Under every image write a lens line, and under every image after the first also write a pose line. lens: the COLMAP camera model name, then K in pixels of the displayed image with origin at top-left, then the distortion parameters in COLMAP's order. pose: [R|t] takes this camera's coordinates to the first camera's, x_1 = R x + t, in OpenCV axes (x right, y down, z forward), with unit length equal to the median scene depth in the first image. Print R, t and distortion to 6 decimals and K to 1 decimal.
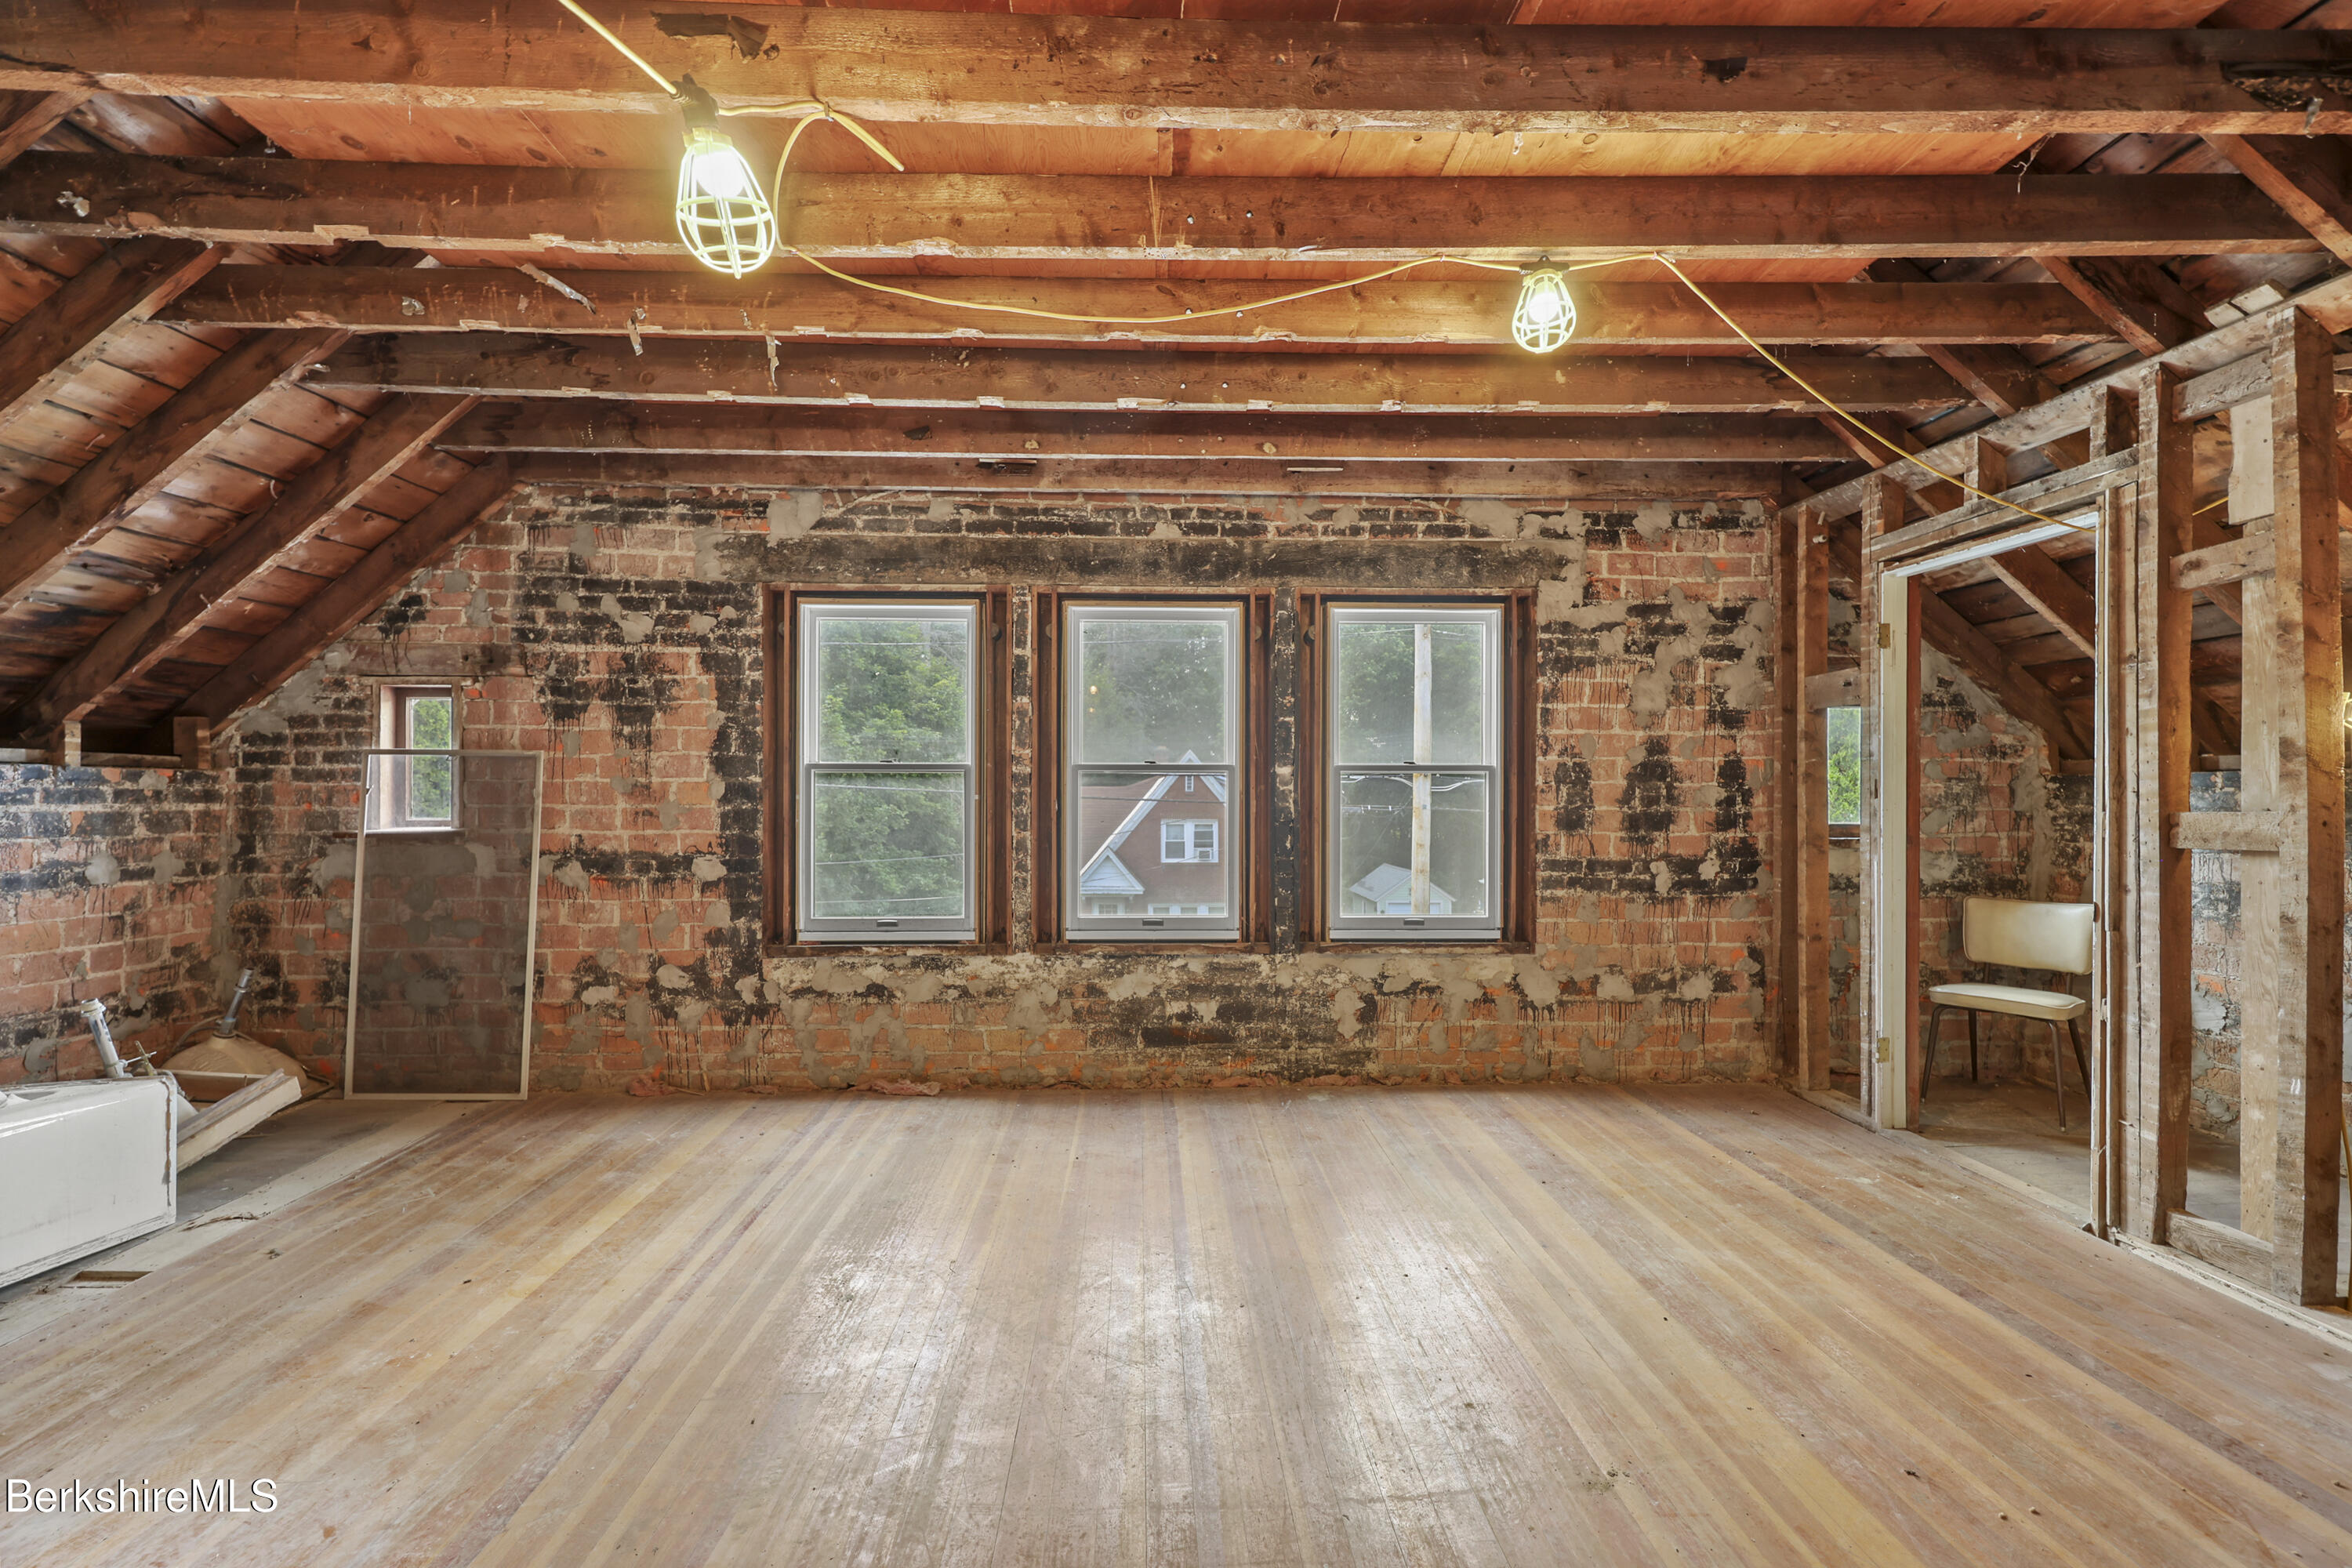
lens RADIAL K [[953.8, 0, 1180.5], [0, 953.8, 803.9], [0, 0, 1]] dist [0.000346, -0.000108]
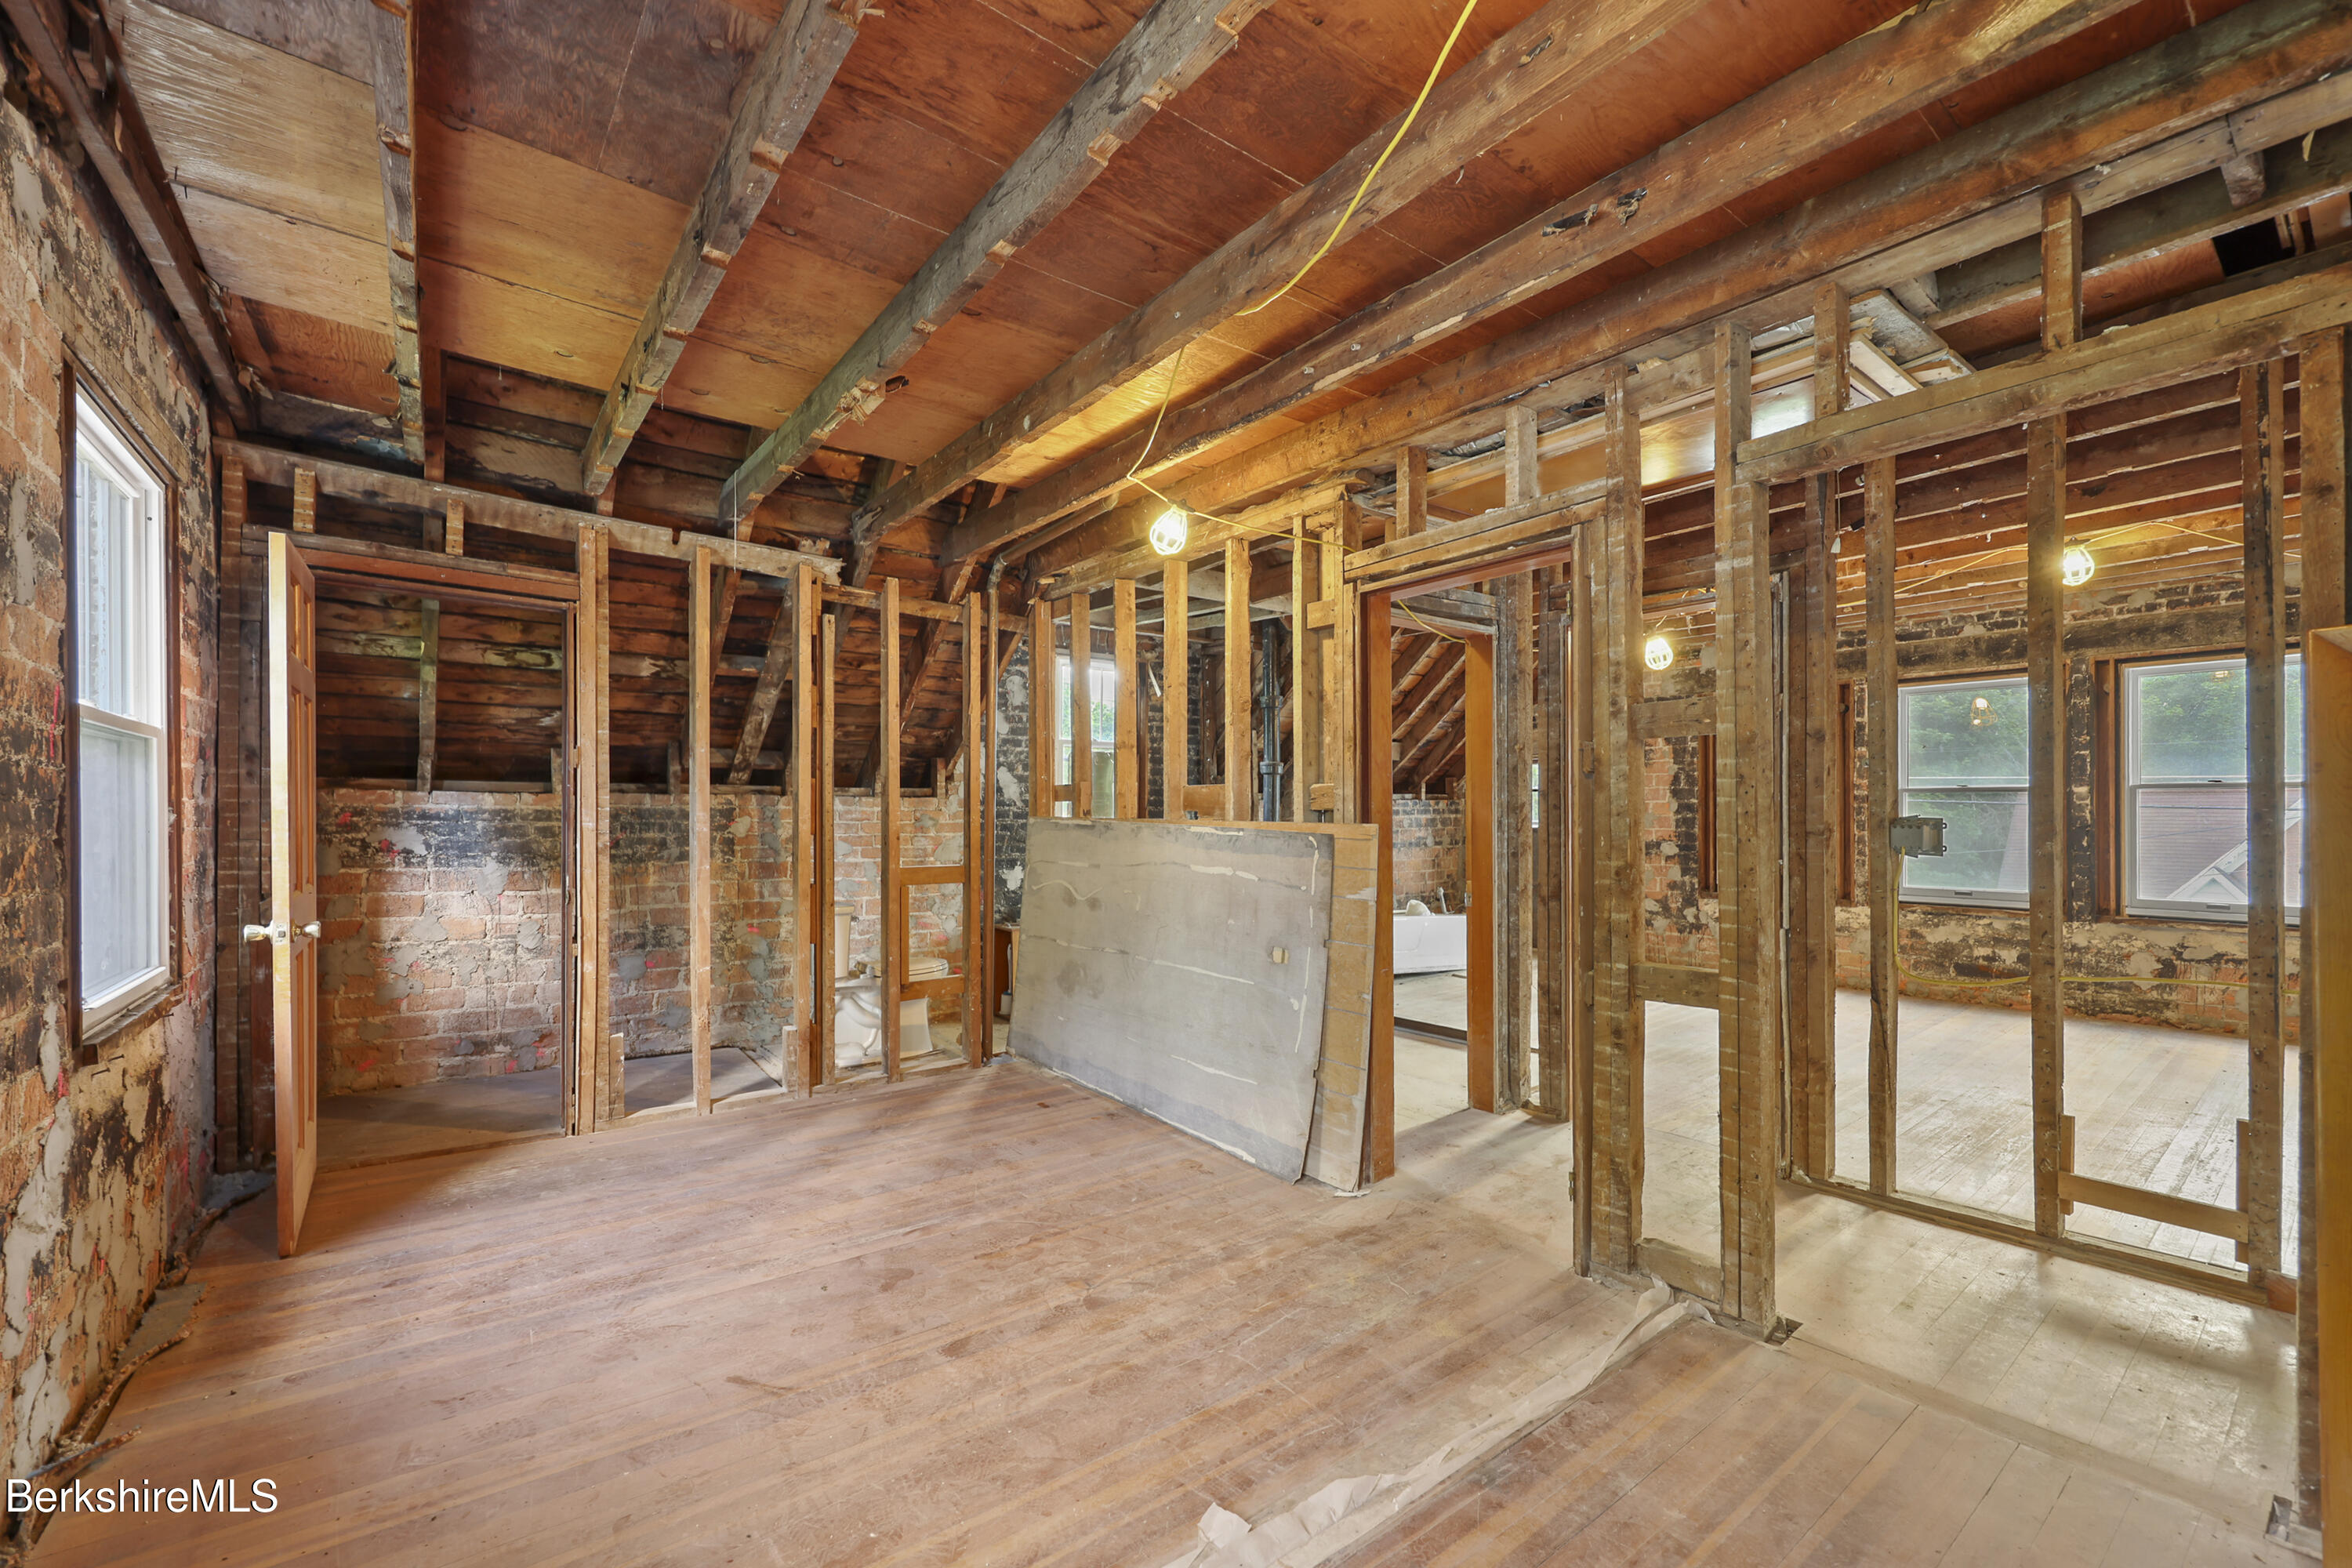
lens RADIAL K [[969.8, 0, 1189.7], [0, 969.8, 808.3], [0, 0, 1]] dist [-0.001237, -0.000144]
pose [[0.589171, -0.006134, -0.807985, 0.492320], [0.002232, 0.999980, -0.005964, -0.002613], [0.808005, 0.001711, 0.589173, -0.888565]]
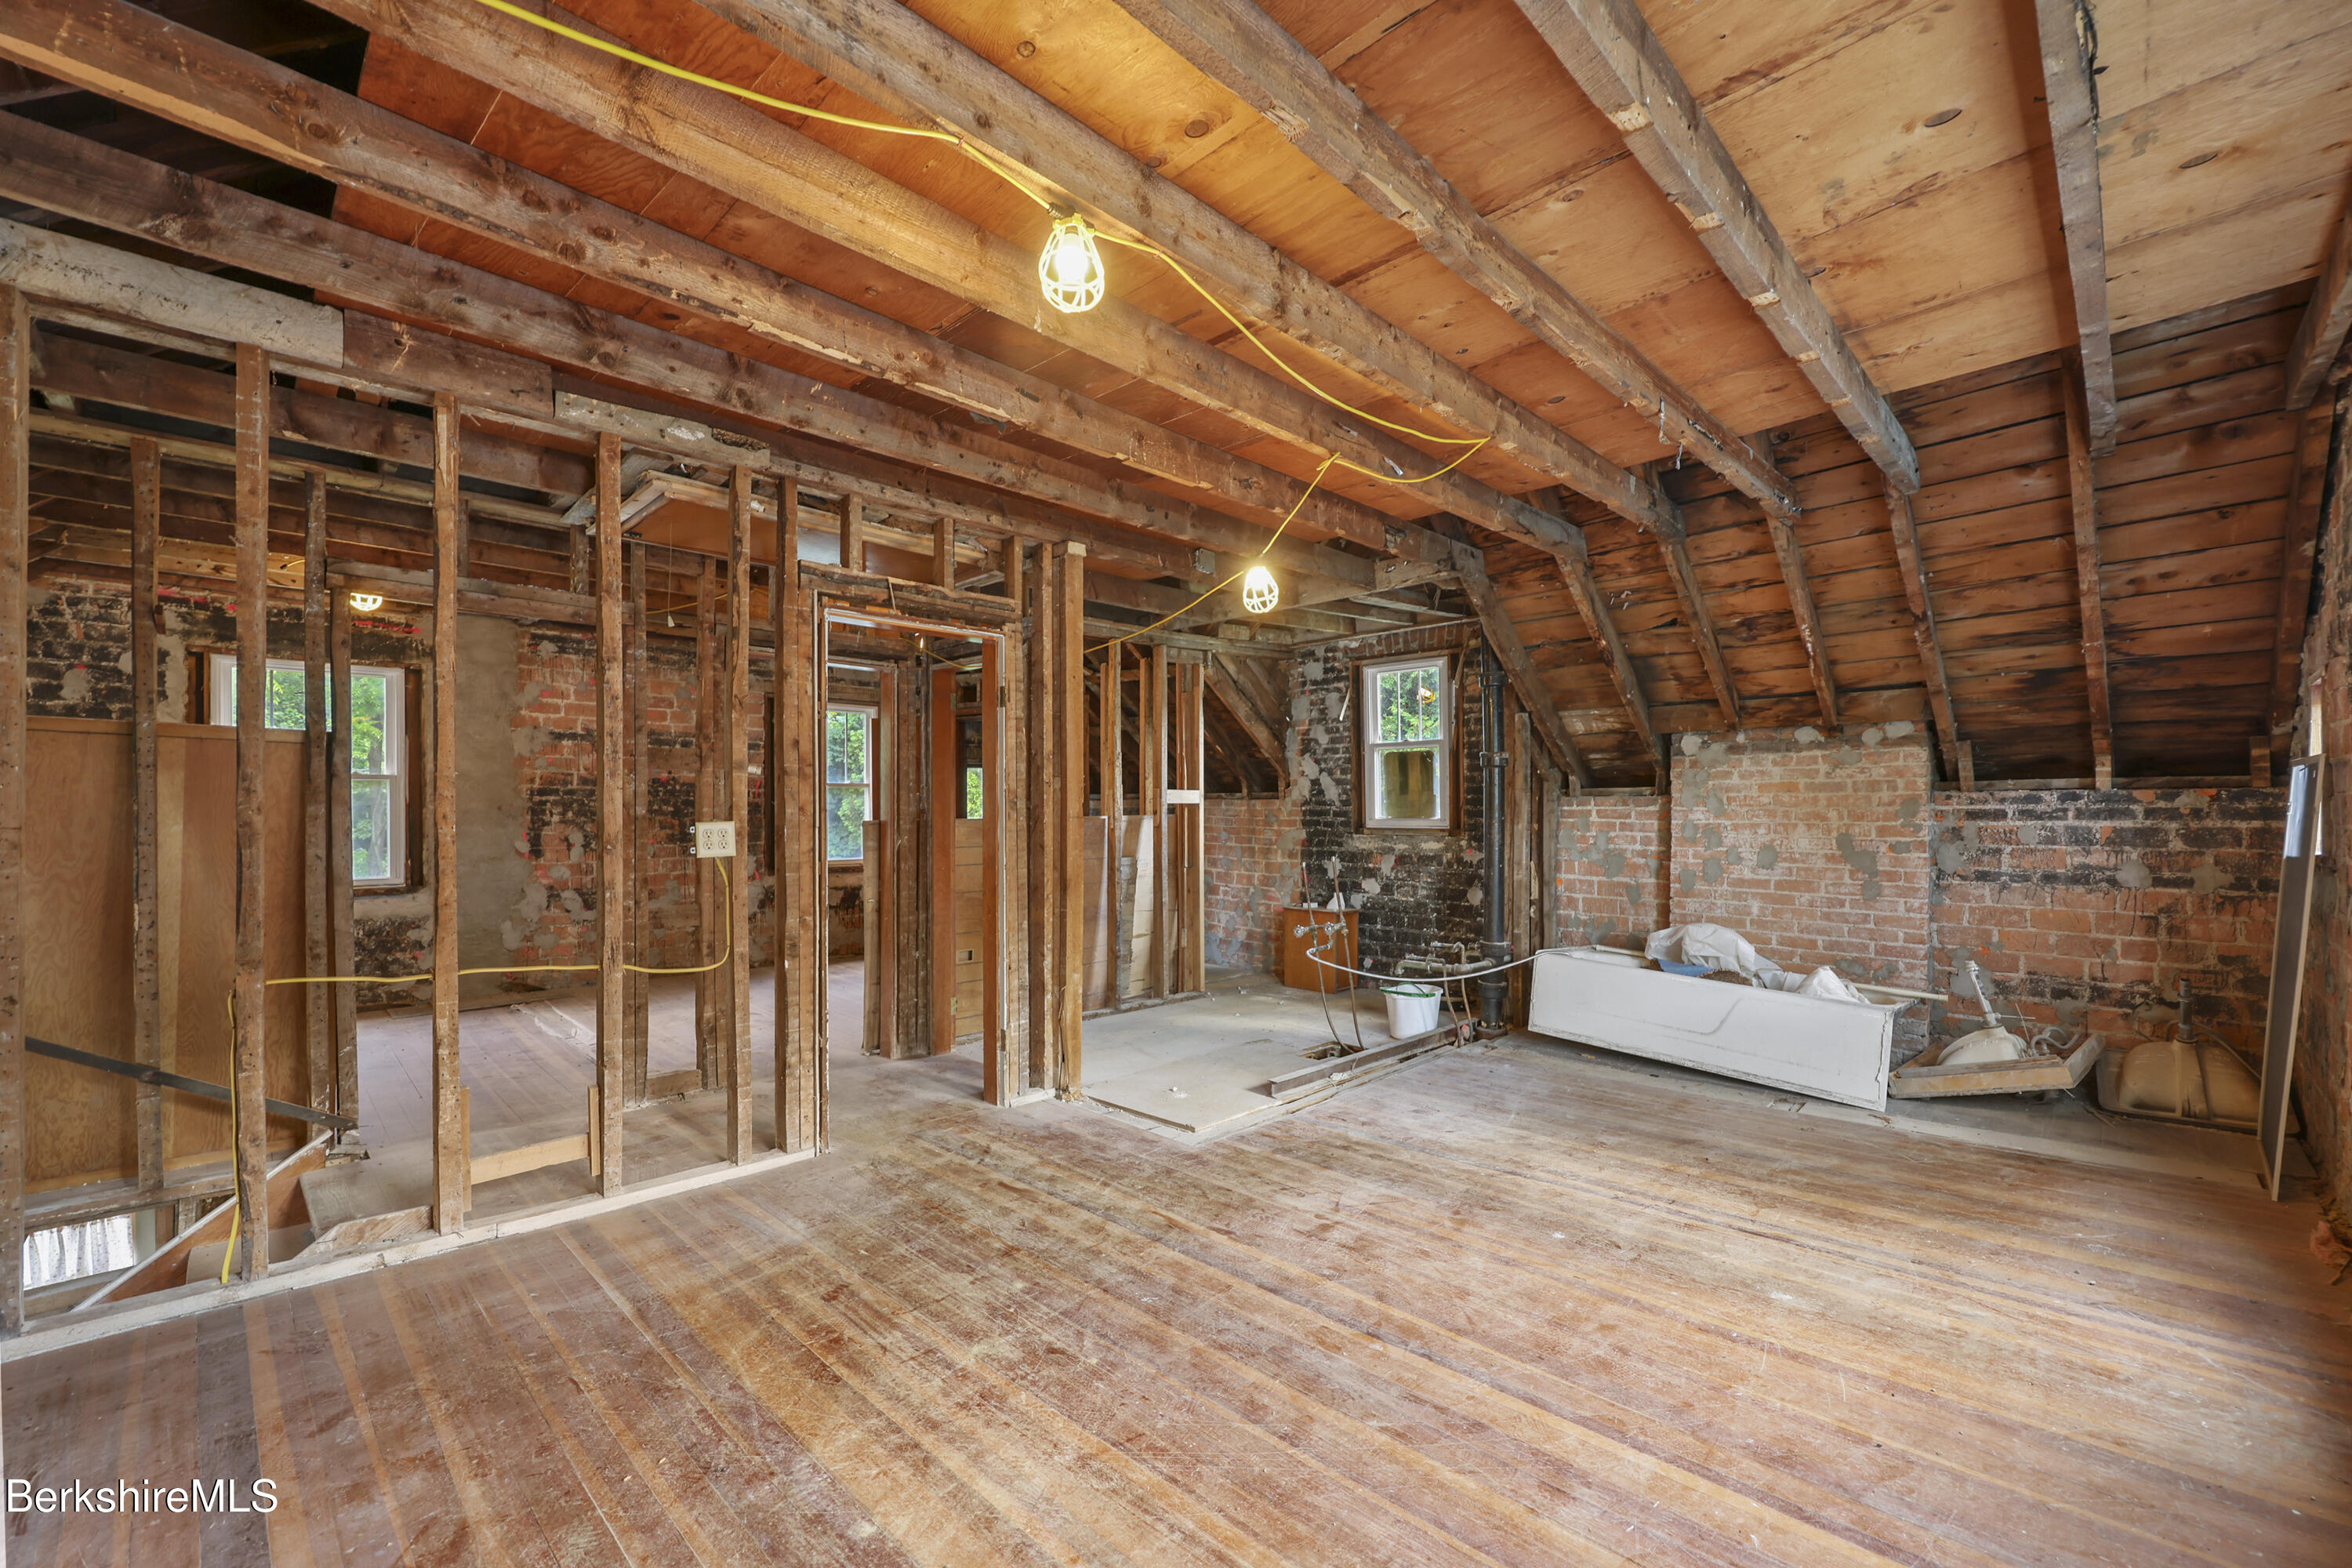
lens RADIAL K [[956.9, 0, 1183.5], [0, 956.9, 816.6], [0, 0, 1]] dist [-0.000331, -0.000109]
pose [[-0.725739, 0.004638, -0.687955, 0.483787], [-0.001608, 0.999963, 0.008438, -0.011123], [0.687969, 0.007230, -0.725704, 0.911089]]
